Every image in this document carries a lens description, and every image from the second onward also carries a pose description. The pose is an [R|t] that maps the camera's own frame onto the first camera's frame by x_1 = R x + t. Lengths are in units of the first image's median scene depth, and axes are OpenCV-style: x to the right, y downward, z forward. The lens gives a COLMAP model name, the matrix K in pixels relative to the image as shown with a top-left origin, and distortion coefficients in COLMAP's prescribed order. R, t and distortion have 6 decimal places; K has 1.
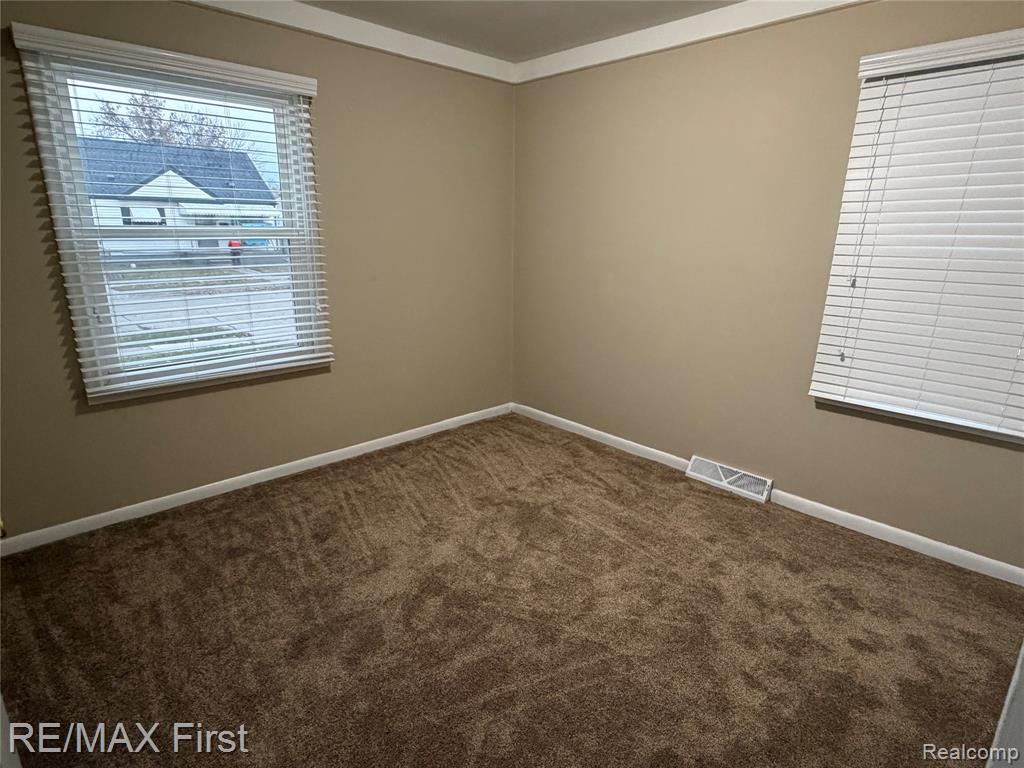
lens RADIAL K [[566.2, 0, 508.1], [0, 566.2, 384.5], [0, 0, 1]] dist [0.026198, 0.000457]
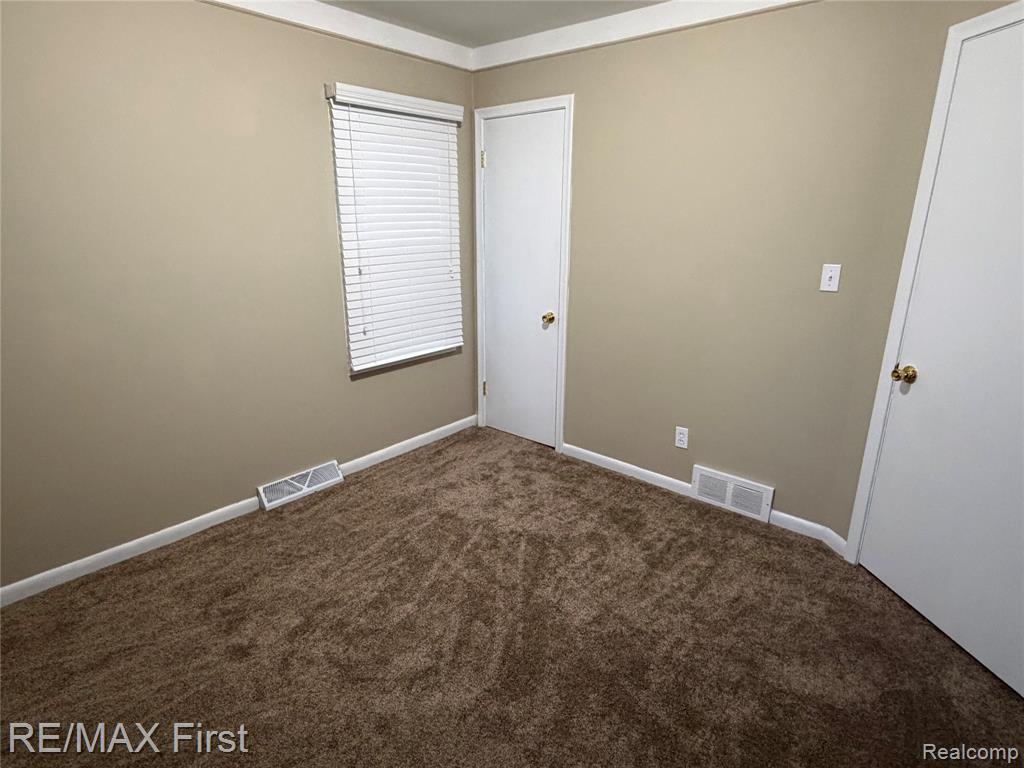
lens RADIAL K [[566.2, 0, 508.5], [0, 566.2, 384.1], [0, 0, 1]] dist [0.026198, 0.000457]
pose [[-0.098254, -0.303897, 0.947625, -0.632624], [0.262420, 0.910617, 0.319238, -0.255115], [-0.959938, 0.280042, -0.009723, 0.753039]]
